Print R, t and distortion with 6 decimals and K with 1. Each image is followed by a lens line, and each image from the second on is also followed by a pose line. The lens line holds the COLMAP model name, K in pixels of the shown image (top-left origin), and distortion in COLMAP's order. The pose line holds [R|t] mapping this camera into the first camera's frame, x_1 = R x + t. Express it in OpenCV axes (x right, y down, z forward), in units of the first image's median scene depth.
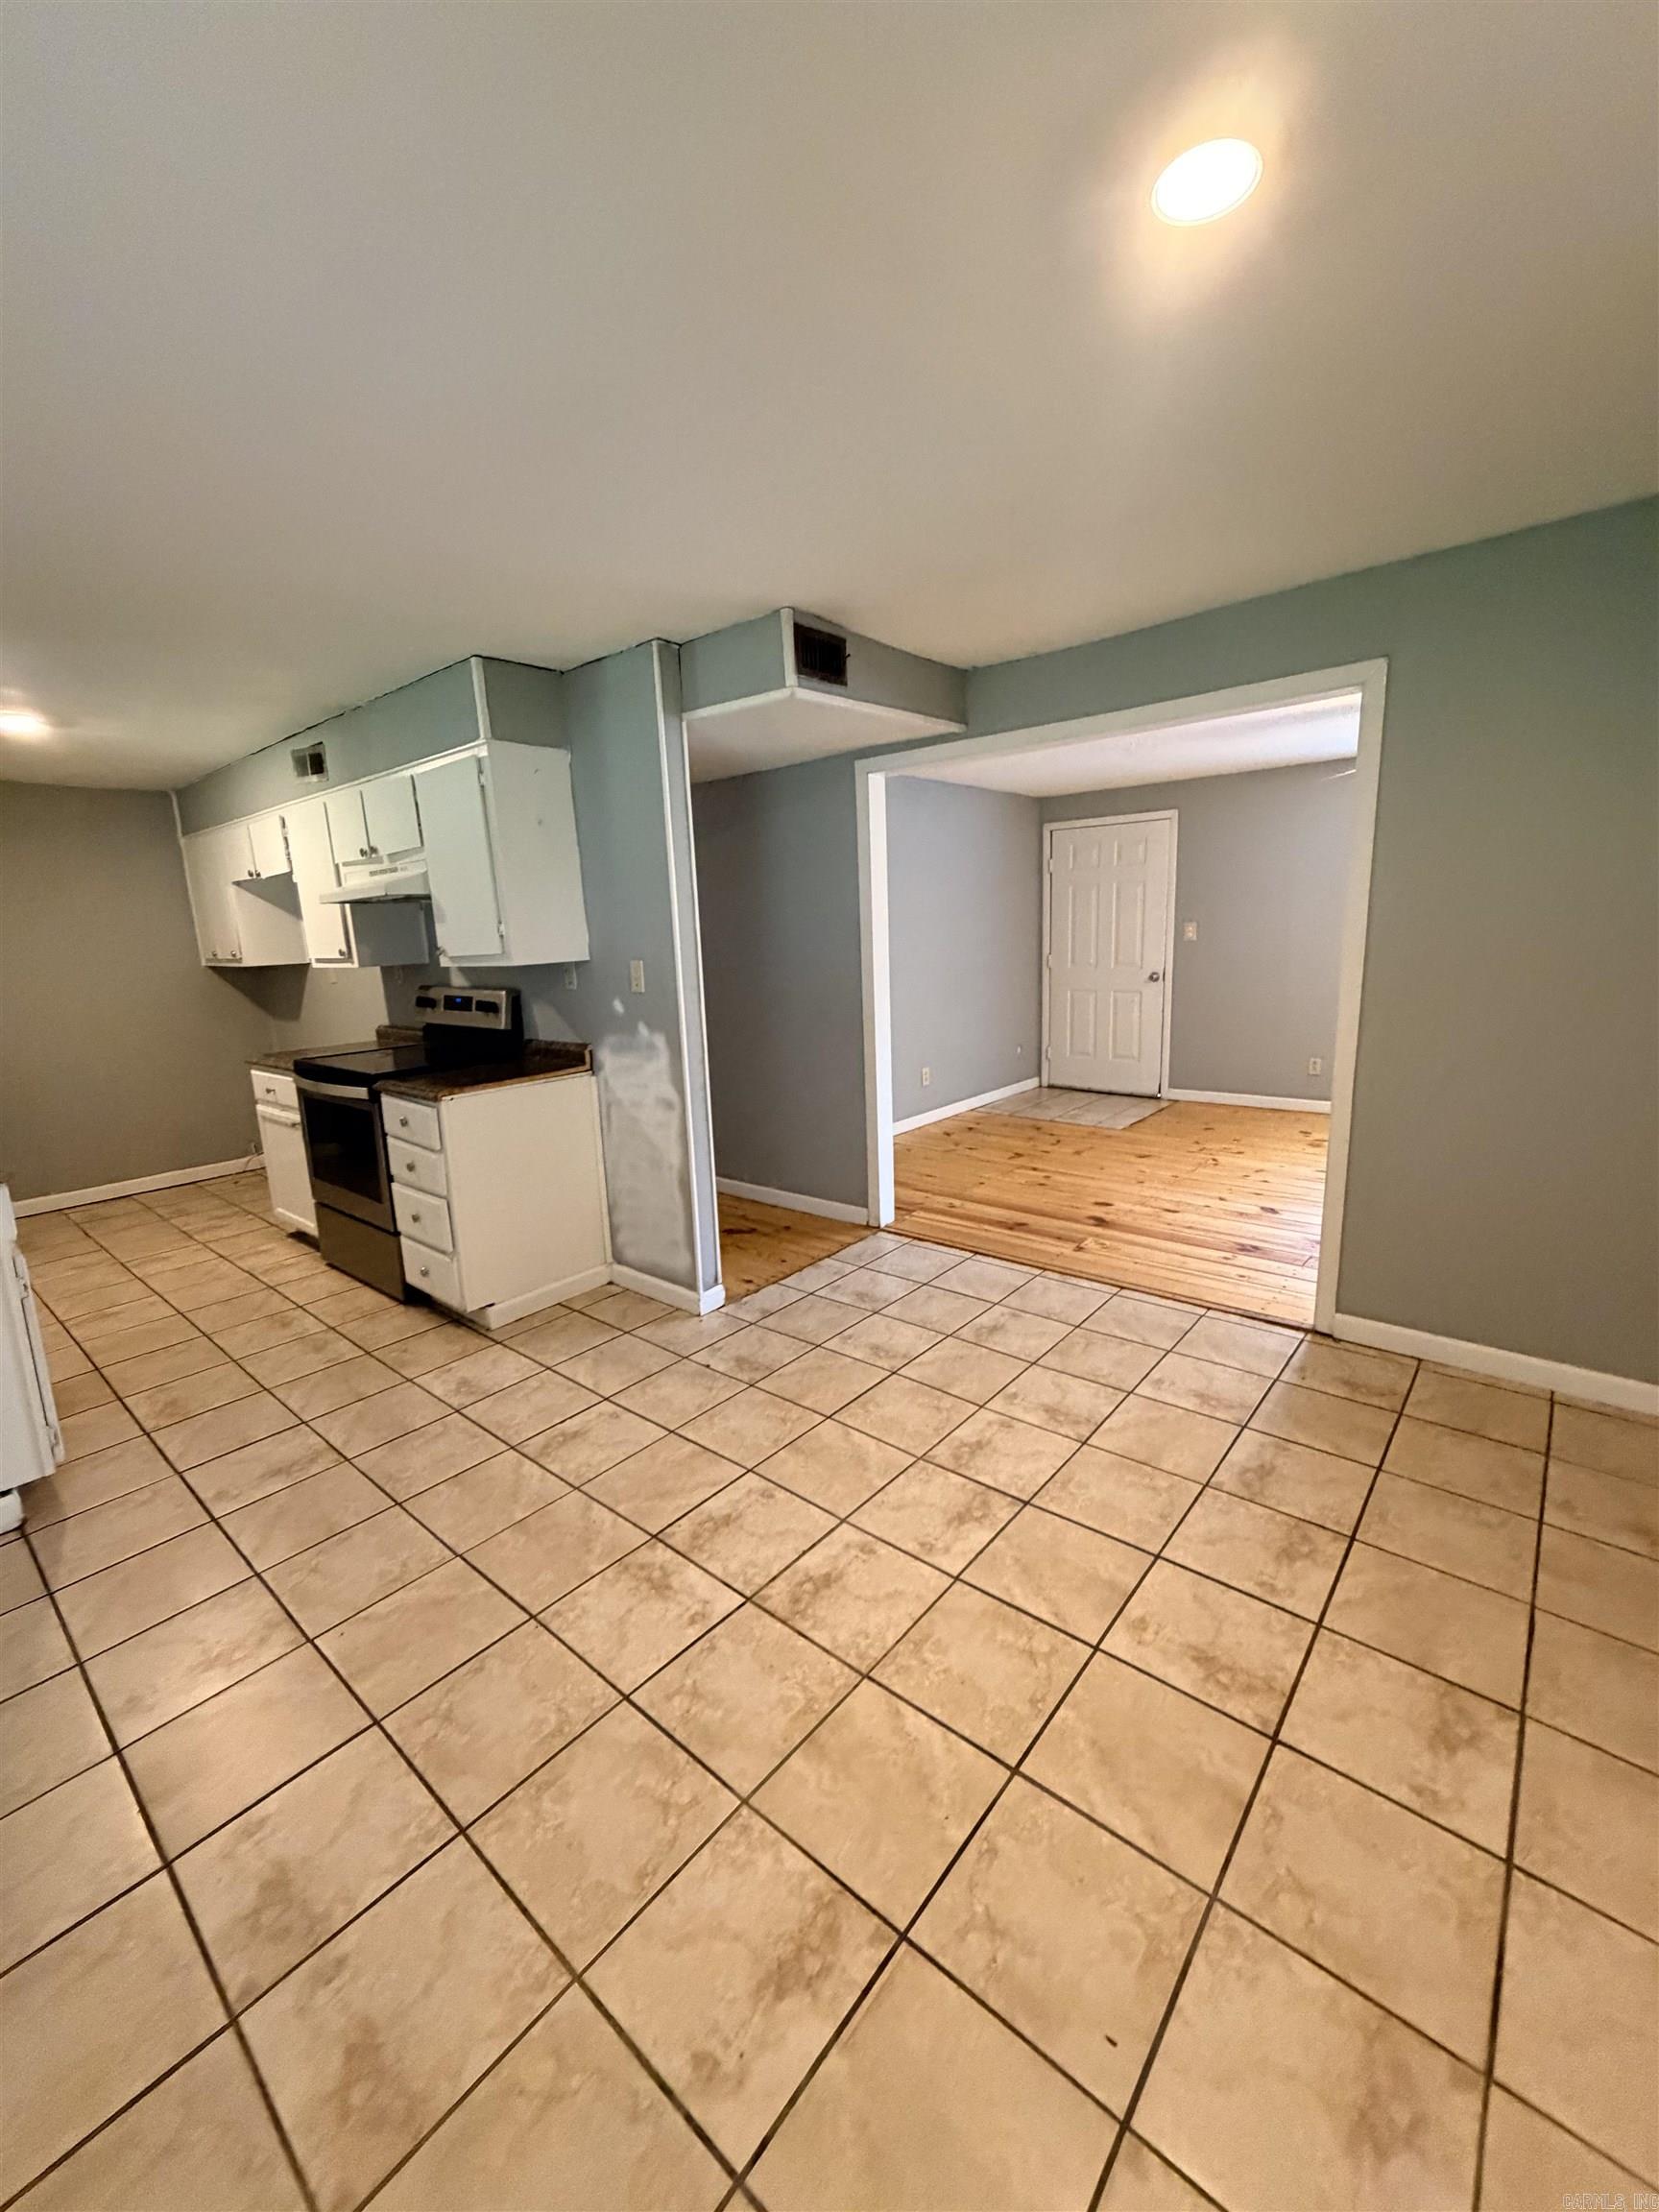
lens RADIAL K [[882.6, 0, 829.4], [0, 882.6, 1098.1], [0, 0, 1]] dist [0.001706, -0.000228]
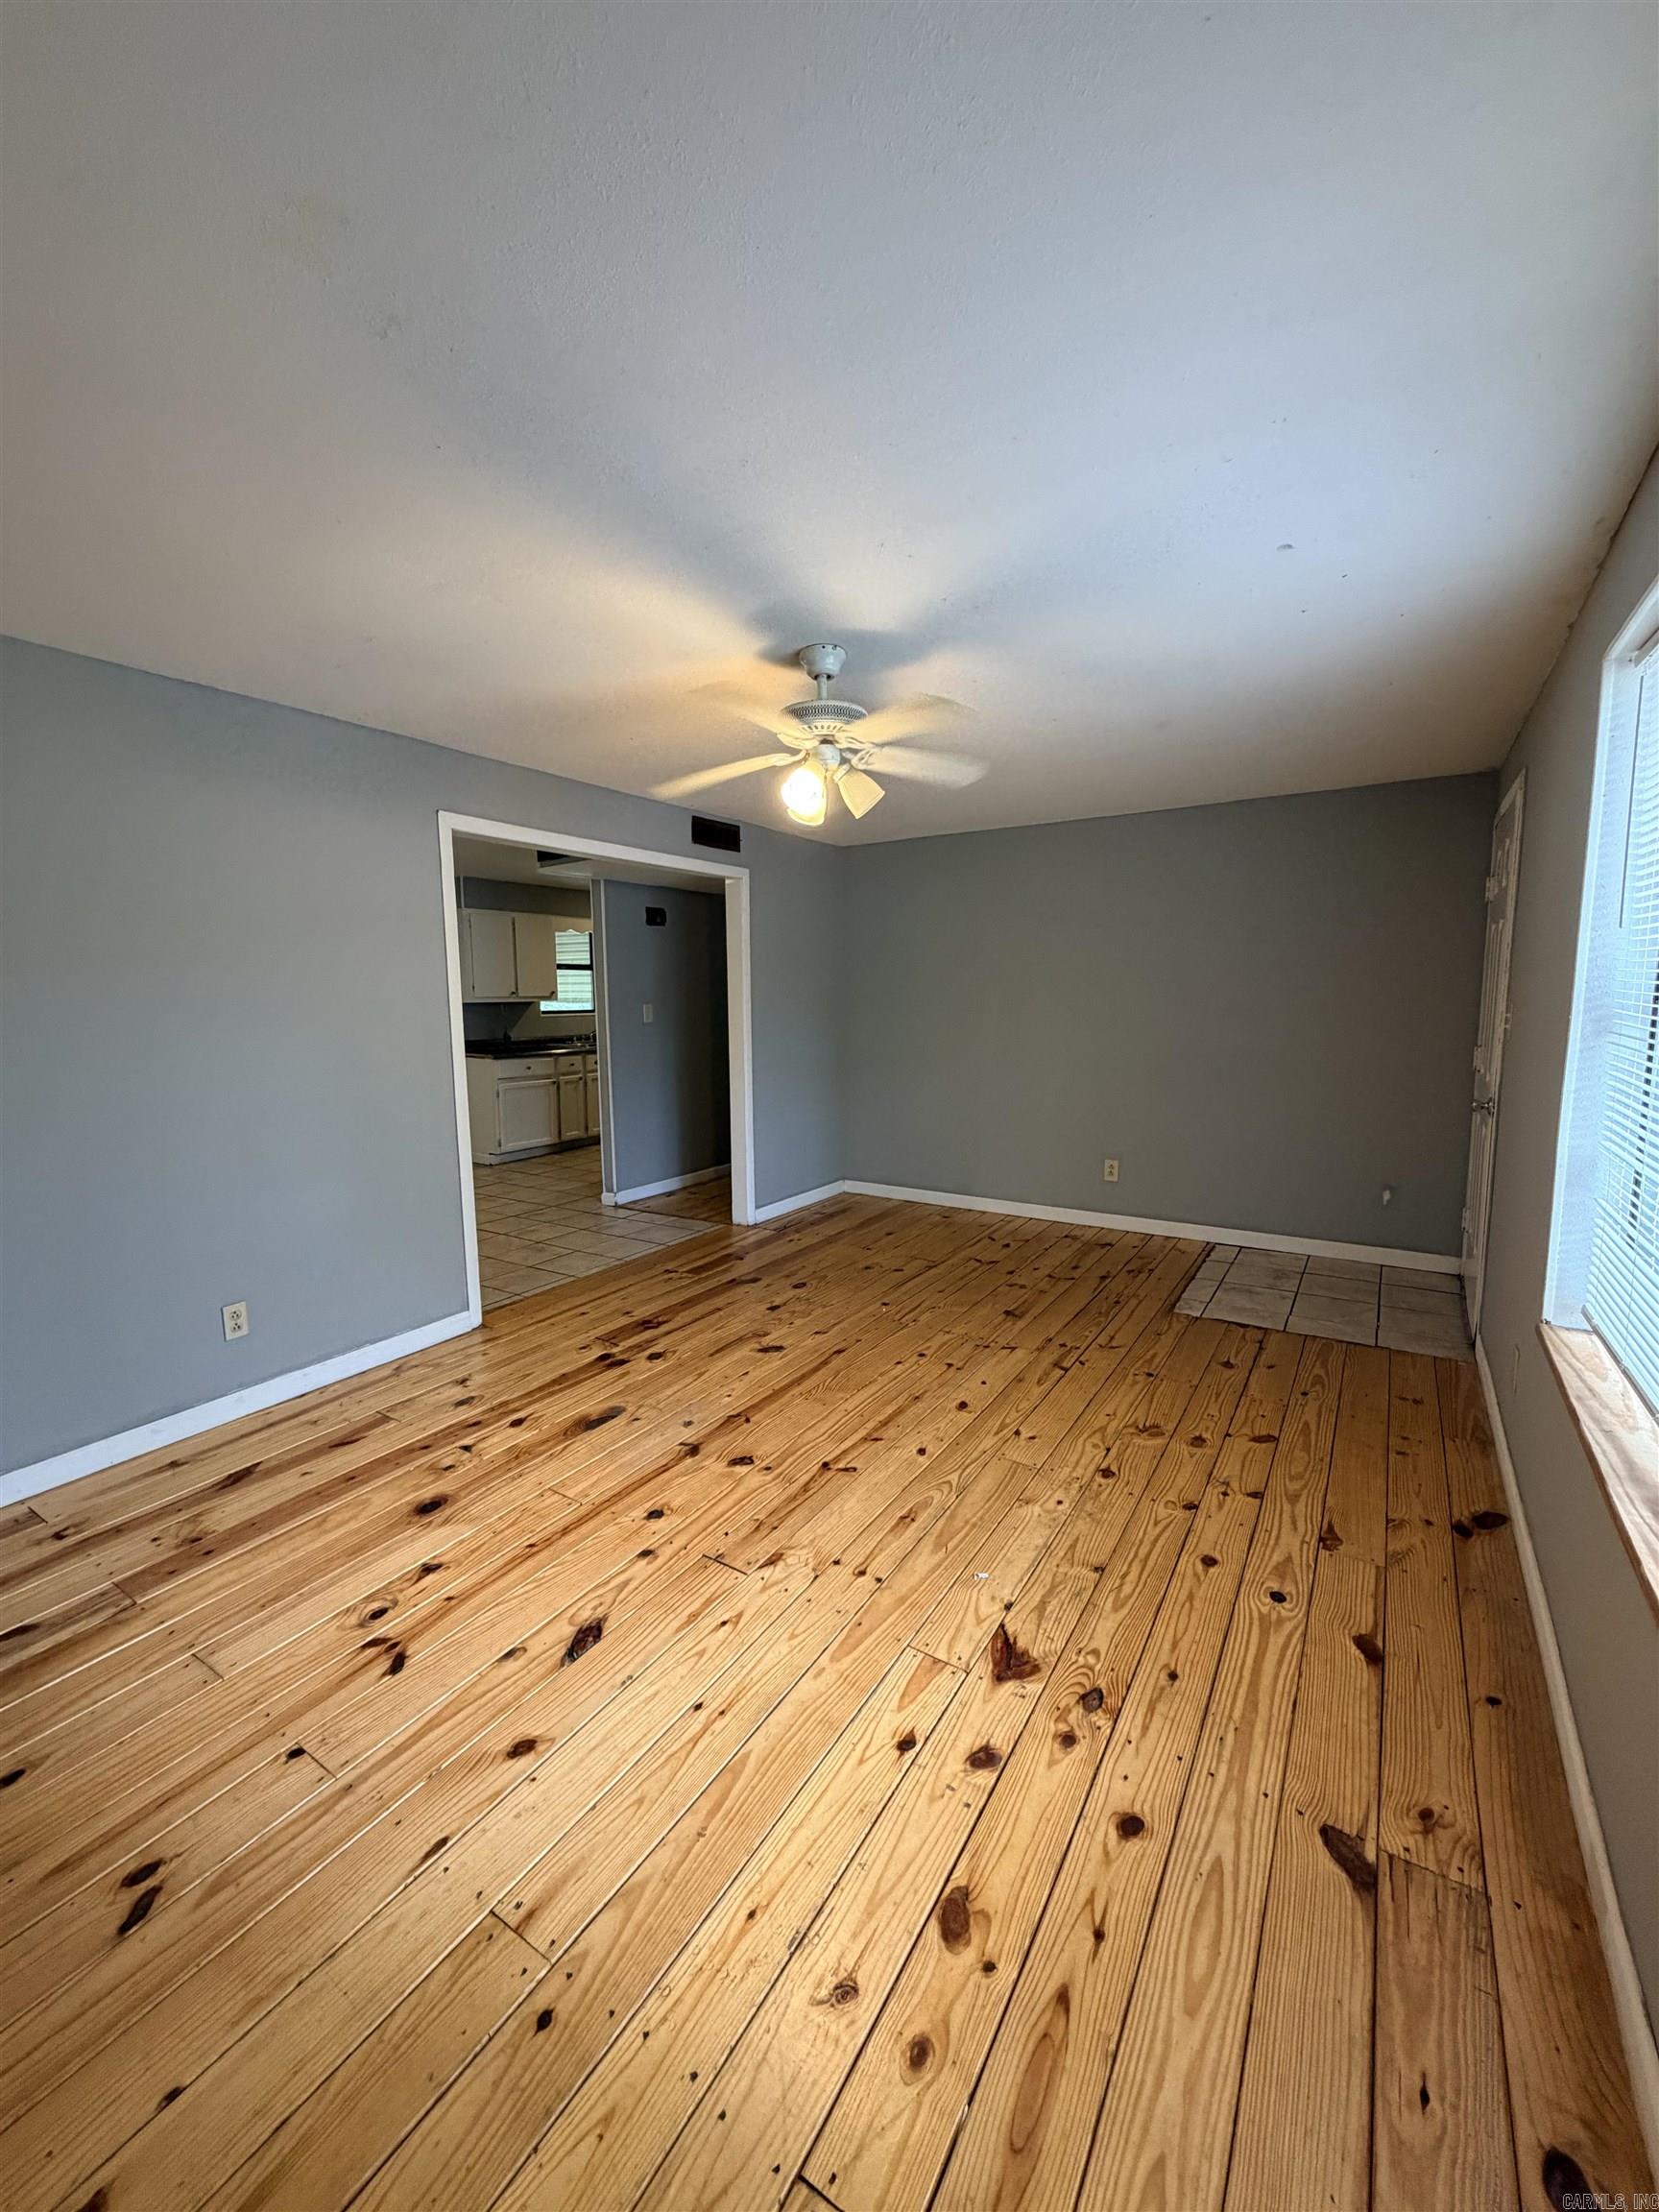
lens RADIAL K [[882.6, 0, 828.3], [0, 882.6, 1096.2], [0, 0, 1]] dist [0.001706, -0.000228]
pose [[0.133986, 0.154672, -0.978838, 1.522413], [-0.183456, 0.974543, 0.128881, -0.262082], [0.973854, 0.162306, 0.158951, 1.049872]]
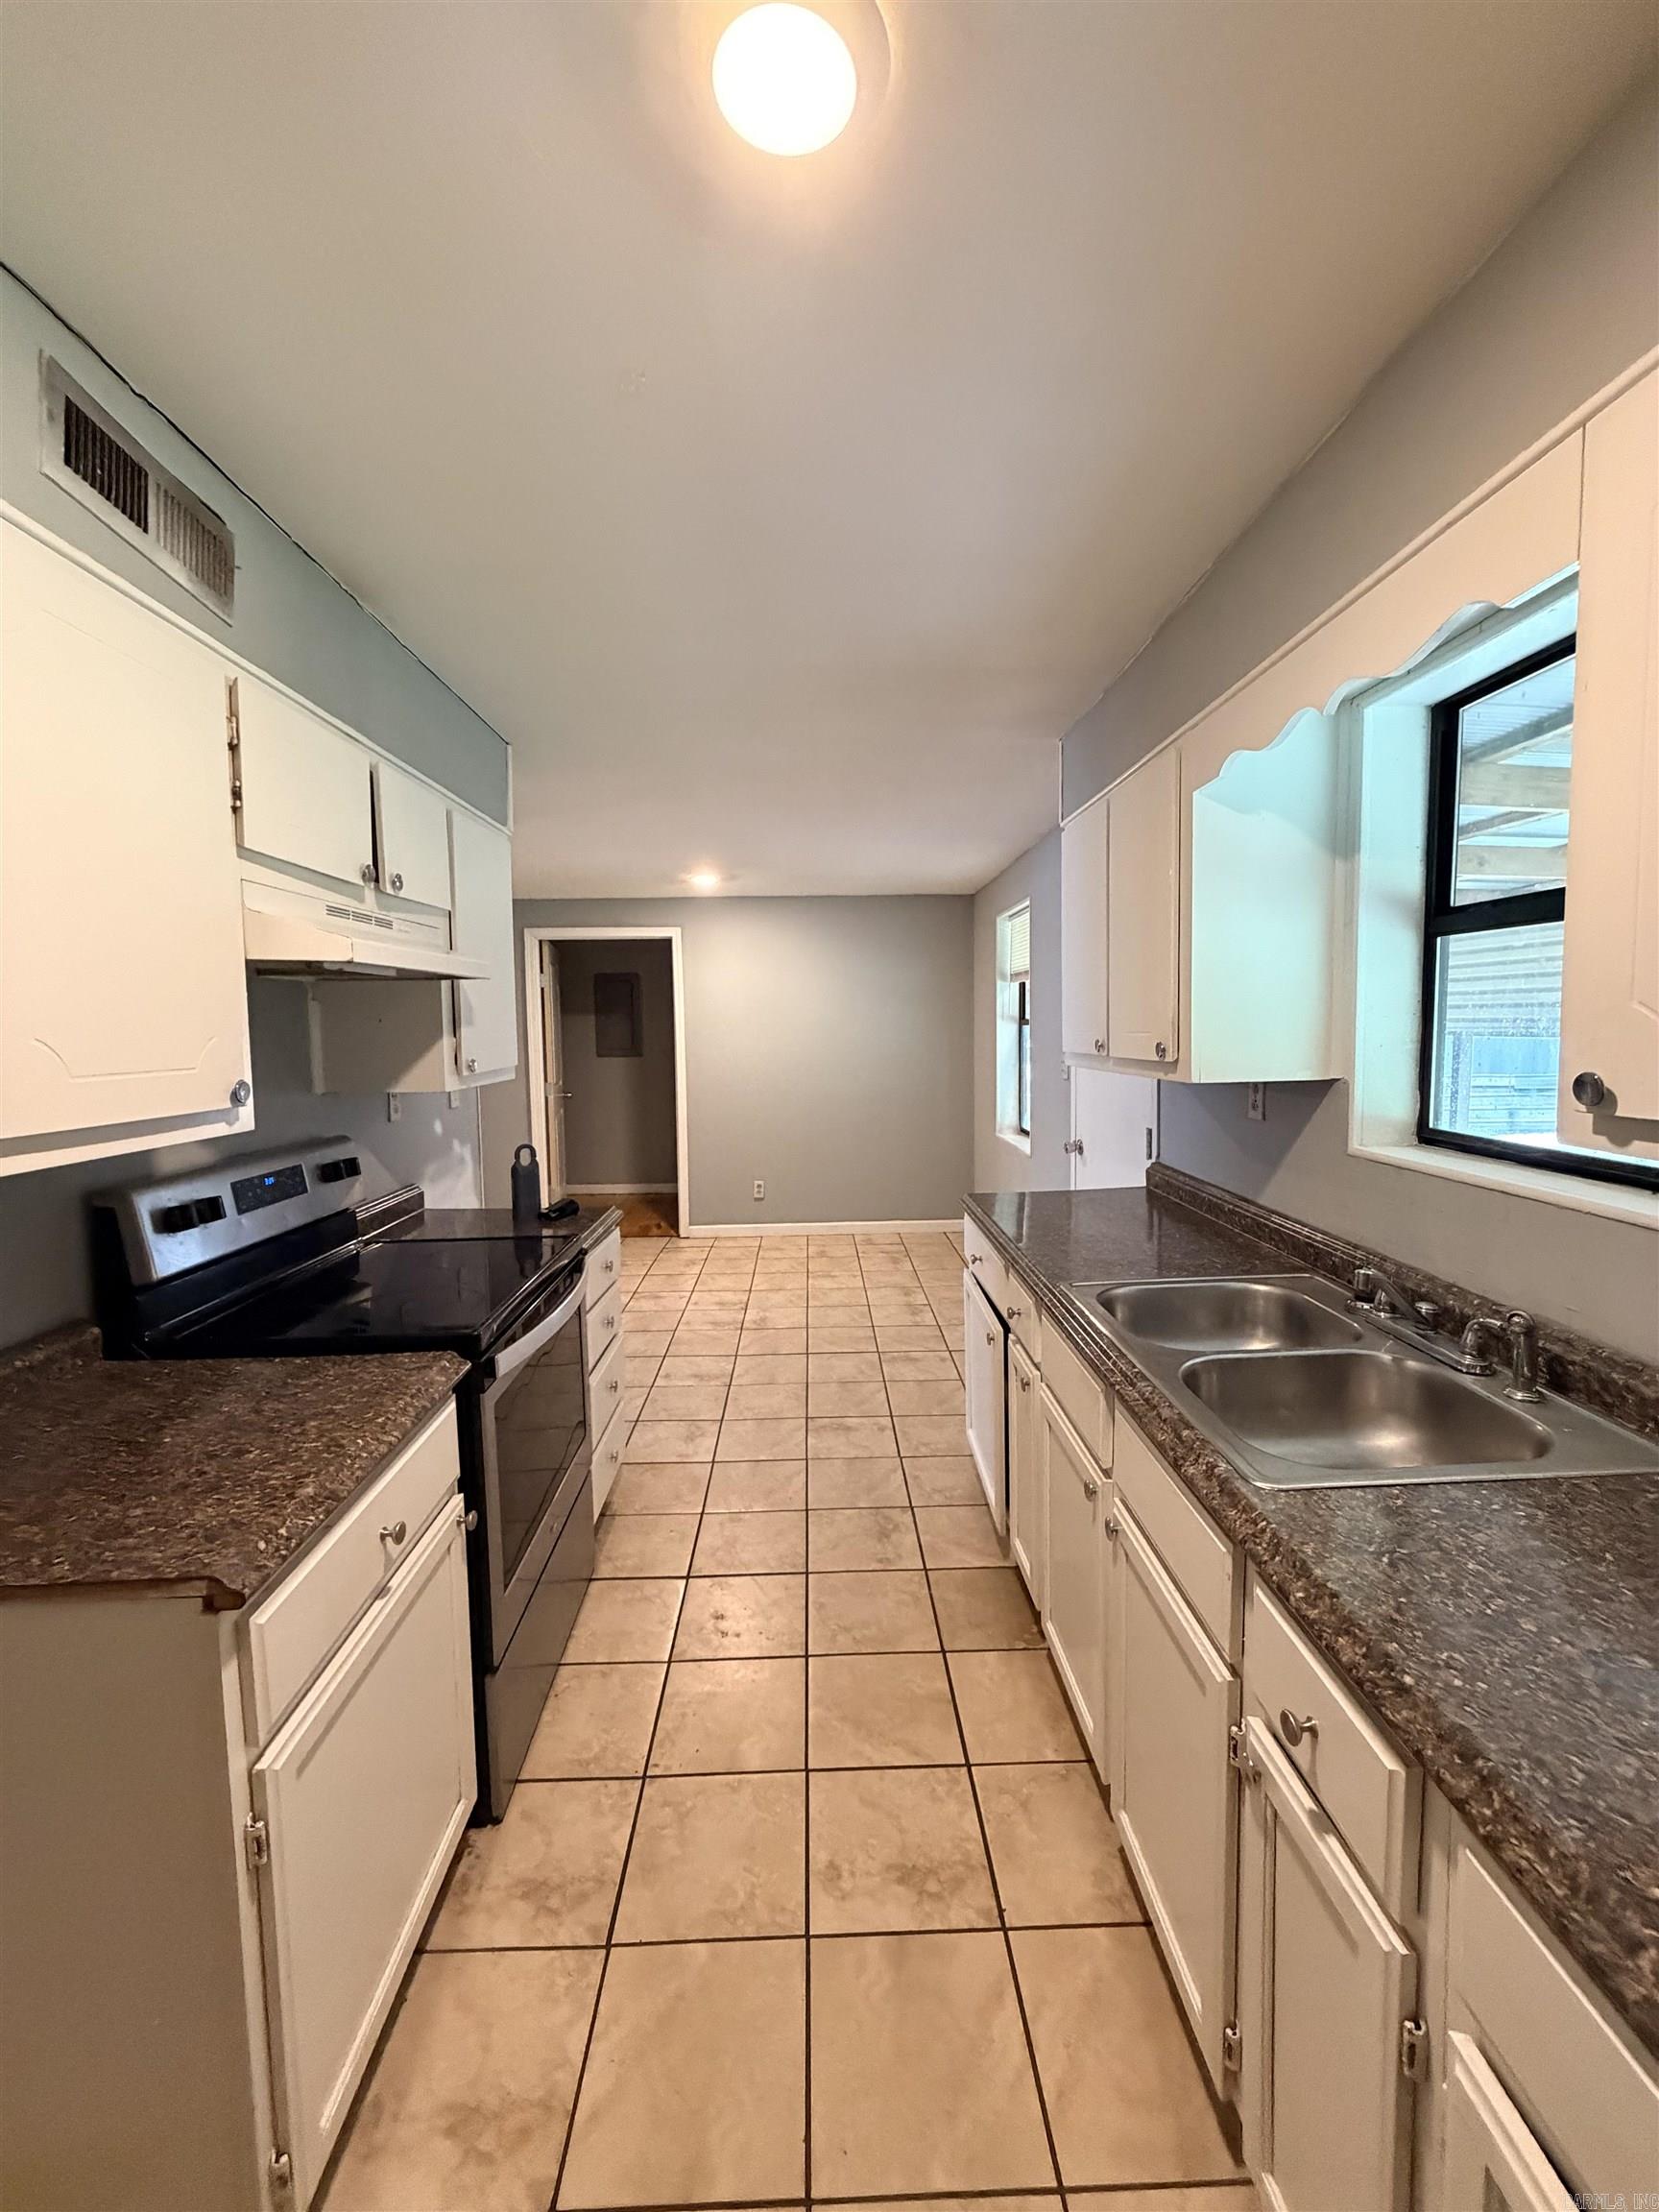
lens RADIAL K [[882.6, 0, 831.9], [0, 882.6, 1096.4], [0, 0, 1]] dist [0.001706, -0.000228]
pose [[-0.666615, -0.014092, 0.745269, -1.095521], [0.177370, 0.968105, 0.176956, -0.207678], [-0.723992, 0.250150, -0.642854, 1.198458]]
